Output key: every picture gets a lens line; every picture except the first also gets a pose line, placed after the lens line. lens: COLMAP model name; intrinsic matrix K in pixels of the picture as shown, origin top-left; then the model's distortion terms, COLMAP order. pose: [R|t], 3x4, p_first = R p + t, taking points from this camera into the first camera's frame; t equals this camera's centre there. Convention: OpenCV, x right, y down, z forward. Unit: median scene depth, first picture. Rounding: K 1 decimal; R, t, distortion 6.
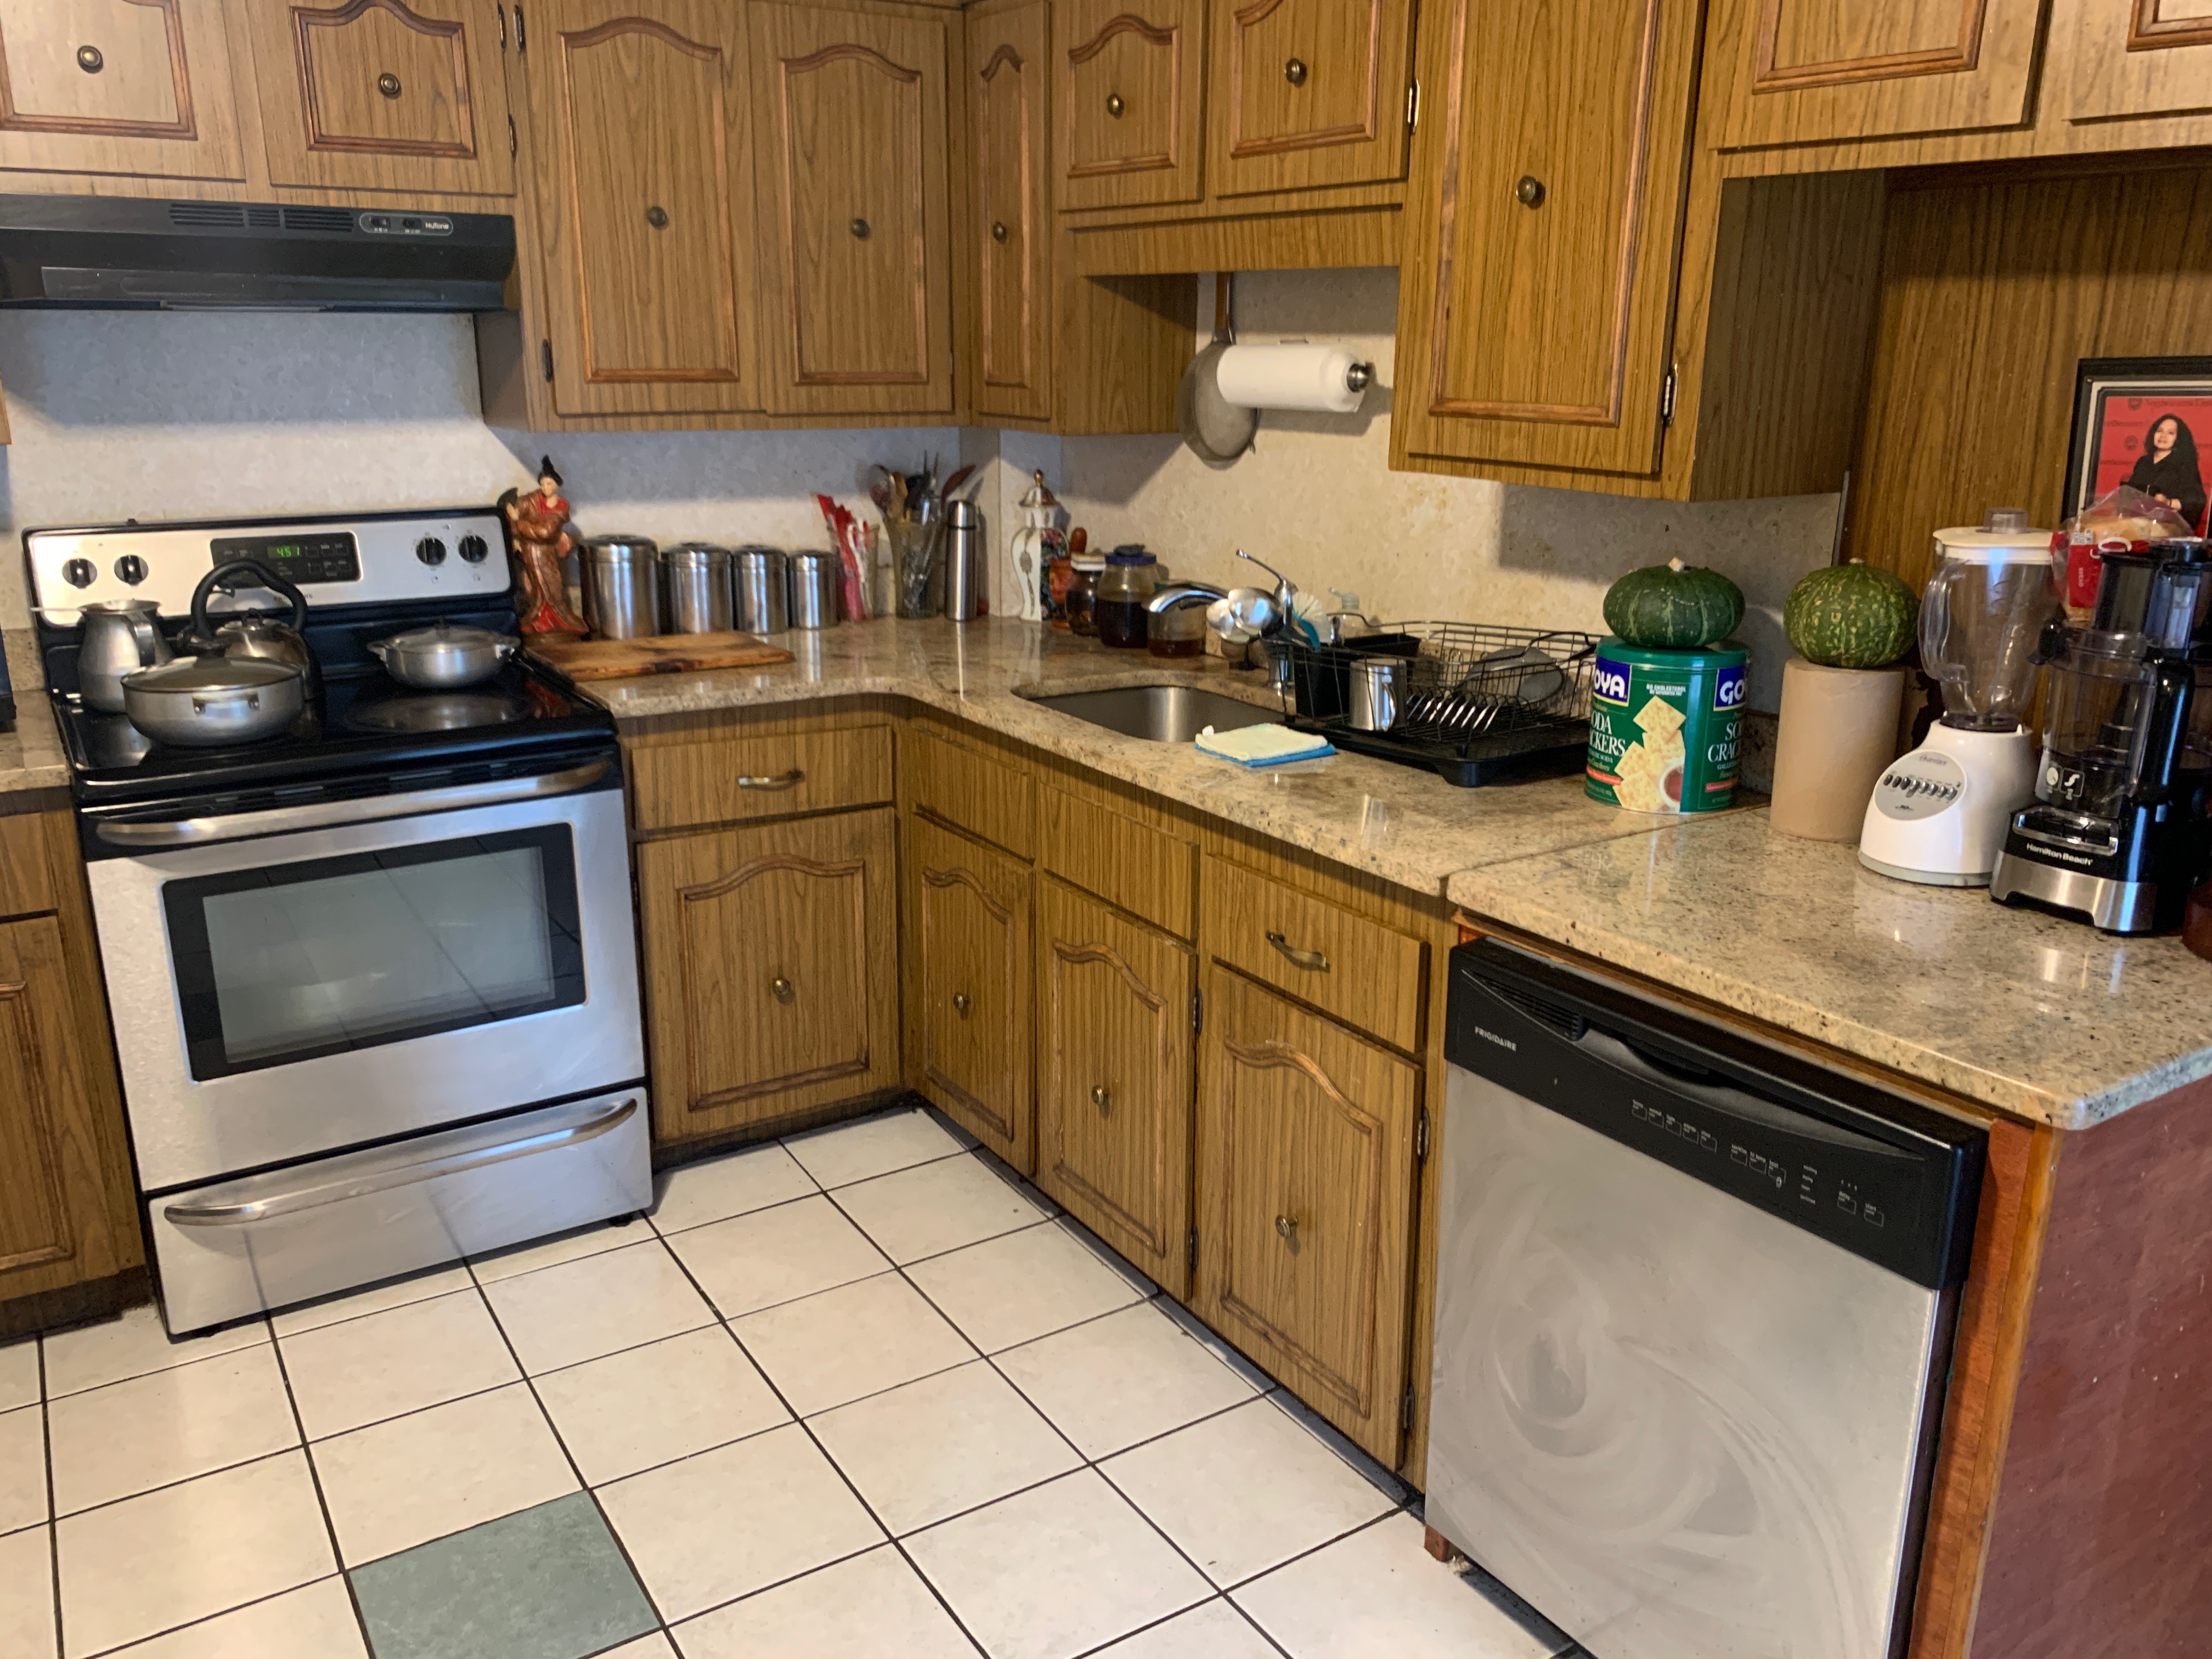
lens RADIAL K [[1697.0, 0, 1106.2], [0, 1697.0, 840.9], [0, 0, 1]] dist [0.000887, 0.016080]
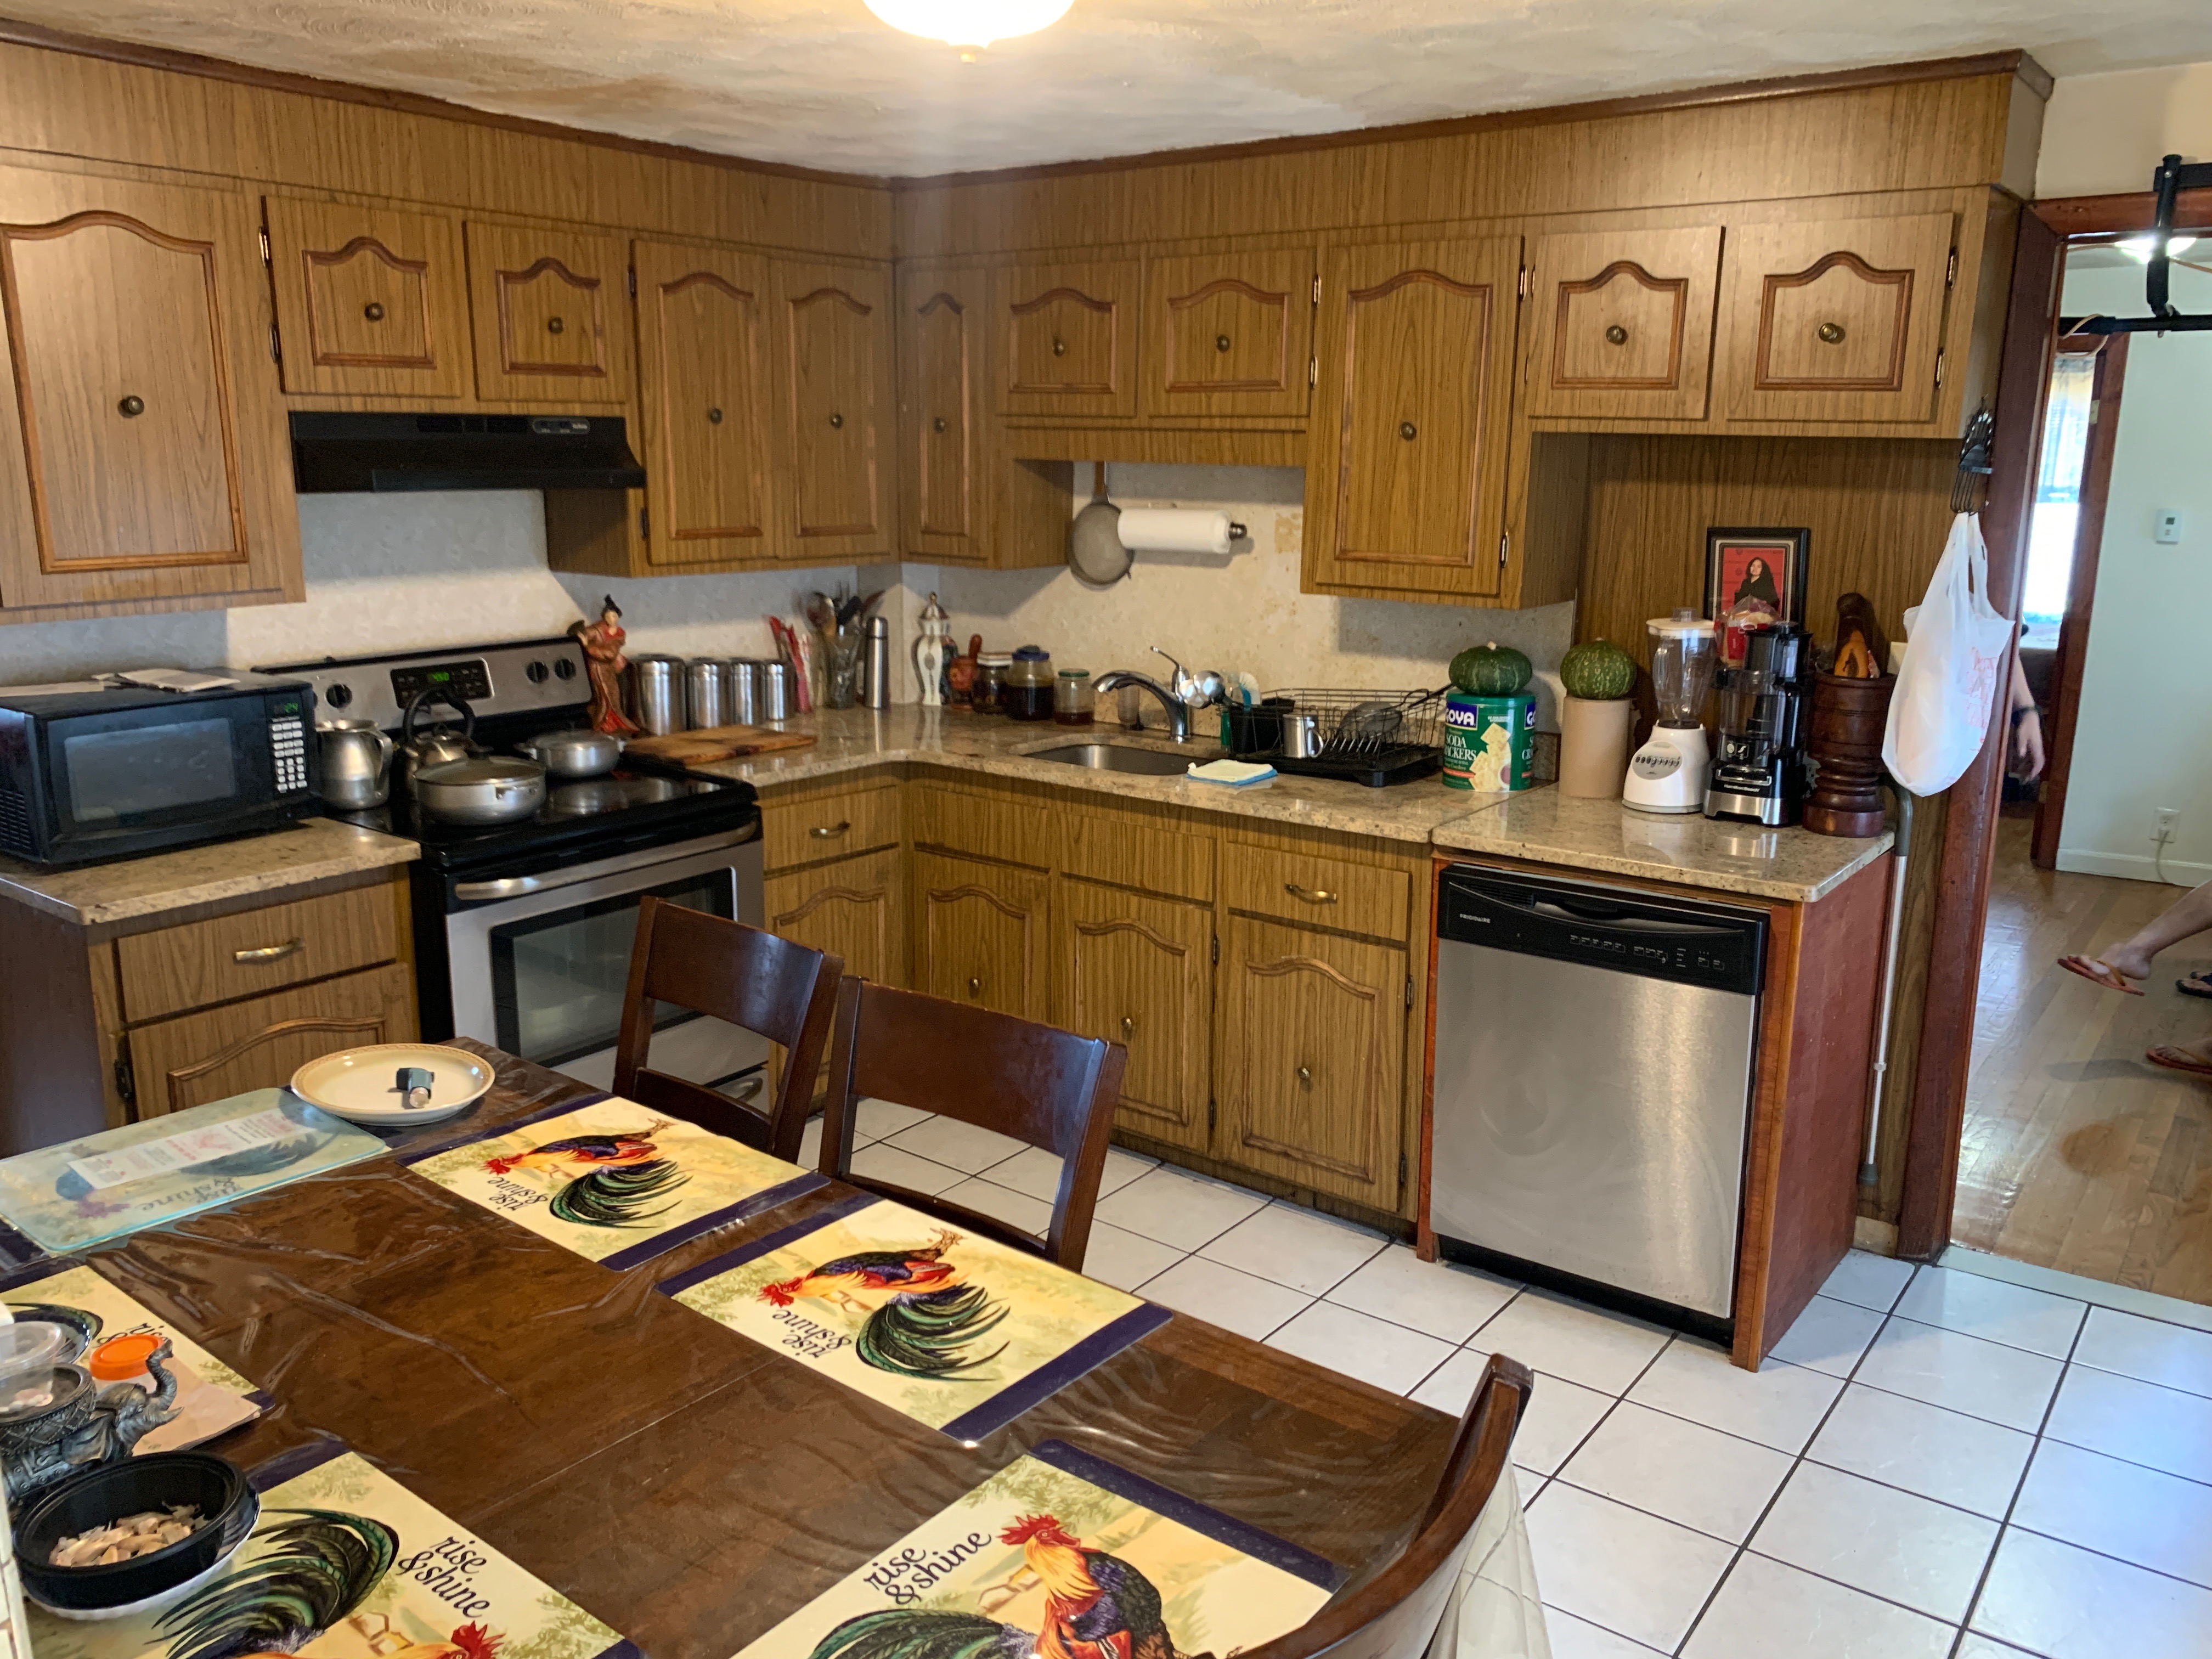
lens RADIAL K [[1678.1, 0, 1106.0], [0, 1678.1, 829.5], [0, 0, 1]] dist [0.052738, -0.001082]
pose [[0.941072, -0.074994, 0.329786, -0.523257], [0.093629, 0.994764, -0.040967, 0.045987], [-0.324987, 0.069430, 0.943166, -0.391448]]
